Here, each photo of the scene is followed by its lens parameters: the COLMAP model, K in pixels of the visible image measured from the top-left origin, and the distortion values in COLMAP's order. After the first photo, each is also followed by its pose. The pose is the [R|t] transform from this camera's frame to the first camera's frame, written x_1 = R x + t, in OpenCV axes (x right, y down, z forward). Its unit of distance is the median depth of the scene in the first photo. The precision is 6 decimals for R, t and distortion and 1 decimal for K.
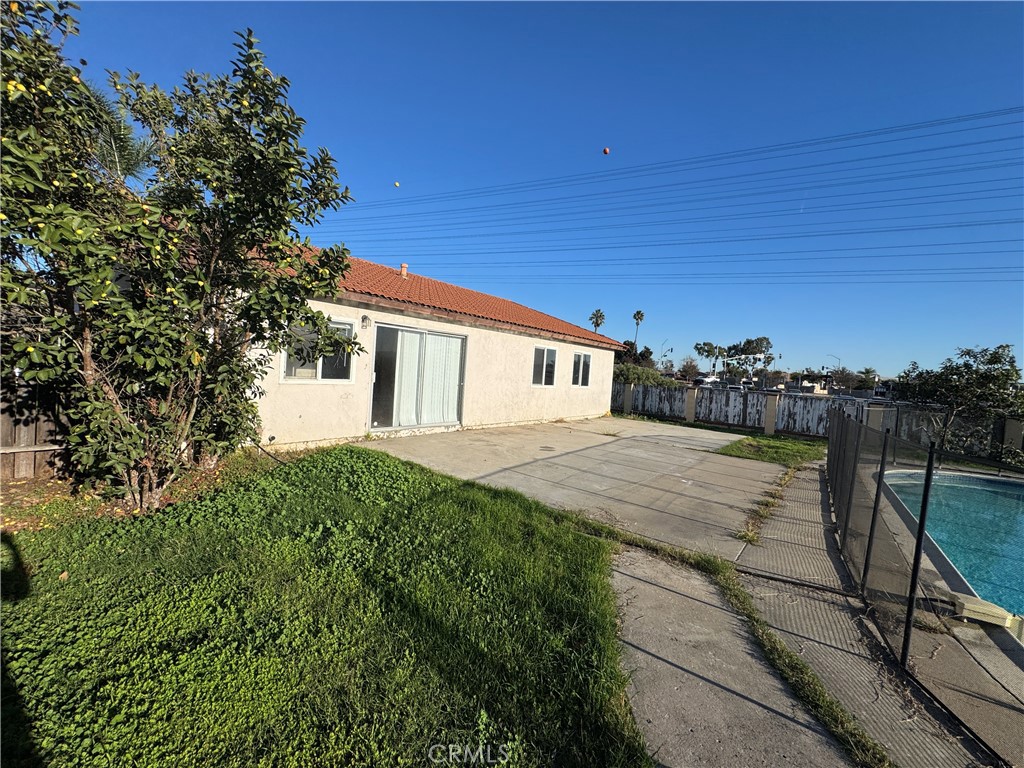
lens RADIAL K [[409.8, 0, 508.4], [0, 409.8, 382.1], [0, 0, 1]] dist [-0.003092, -0.000791]
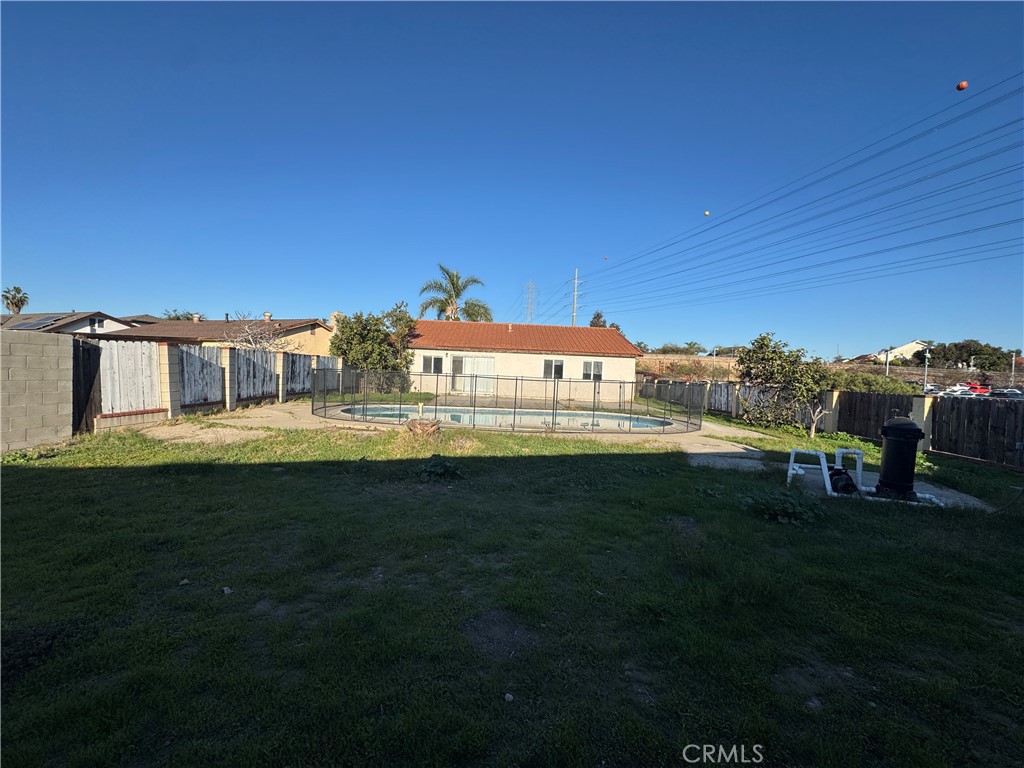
lens RADIAL K [[409.8, 0, 509.2], [0, 409.8, 381.0], [0, 0, 1]] dist [-0.003092, -0.000791]
pose [[0.644590, -0.024006, -0.764151, 0.421816], [-0.022905, 0.998452, -0.050688, 0.034543], [0.764185, 0.050176, 0.643043, -0.108925]]
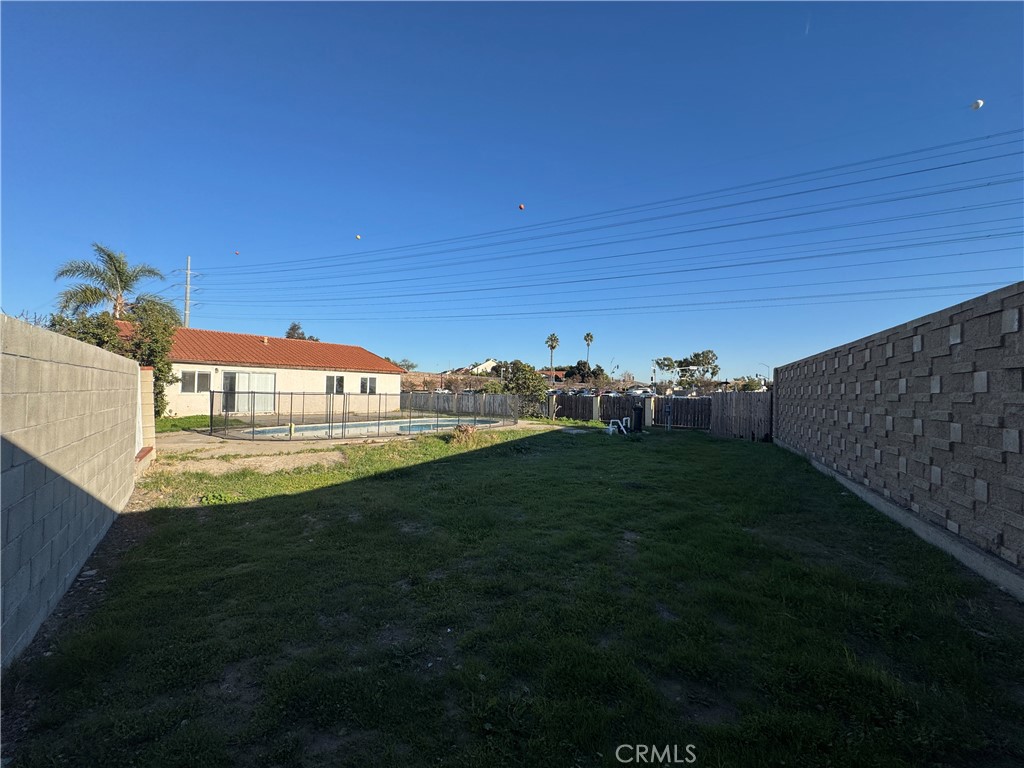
lens RADIAL K [[409.8, 0, 511.2], [0, 409.8, 385.4], [0, 0, 1]] dist [-0.003092, -0.000791]
pose [[0.998641, -0.051808, 0.005623, 0.282921], [0.052021, 0.997460, -0.048652, 0.031951], [-0.003088, 0.048878, 0.998800, -0.300562]]
